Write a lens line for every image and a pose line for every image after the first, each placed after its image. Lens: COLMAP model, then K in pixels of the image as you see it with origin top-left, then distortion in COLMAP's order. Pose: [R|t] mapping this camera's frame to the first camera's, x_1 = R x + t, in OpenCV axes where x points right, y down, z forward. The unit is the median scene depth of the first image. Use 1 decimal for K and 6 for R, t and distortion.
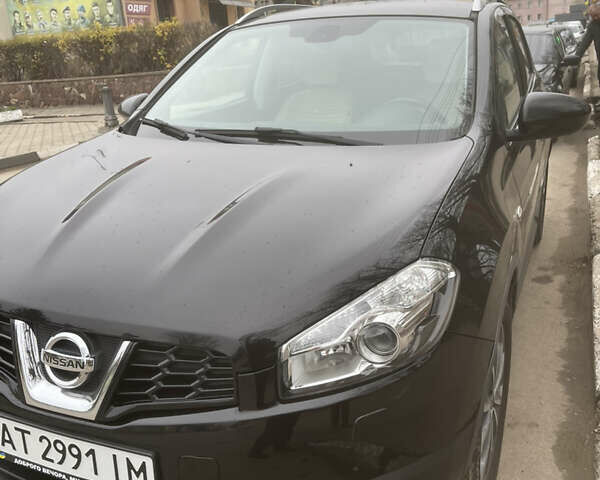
lens RADIAL K [[597.8, 0, 300.8], [0, 597.8, 262.2], [0, 0, 1]] dist [0.056845, -0.016145]
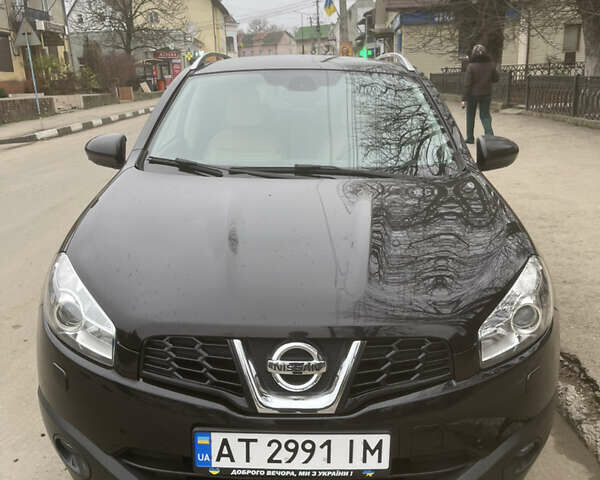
lens RADIAL K [[597.8, 0, 300.8], [0, 597.8, 262.2], [0, 0, 1]] dist [0.056845, -0.016145]
pose [[0.915053, -0.073794, 0.396526, -0.789311], [0.097275, 0.994477, -0.039405, 0.010304], [-0.391428, 0.074630, 0.917177, -0.056969]]
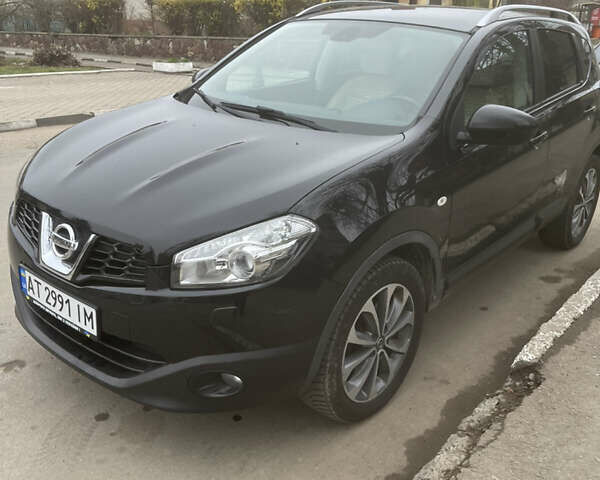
lens RADIAL K [[597.8, 0, 300.8], [0, 597.8, 262.2], [0, 0, 1]] dist [0.056845, -0.016145]
pose [[0.955303, 0.181852, -0.233079, 0.556784], [-0.170650, 0.983015, 0.067532, 0.004946], [0.241400, -0.024738, 0.970110, -0.358287]]
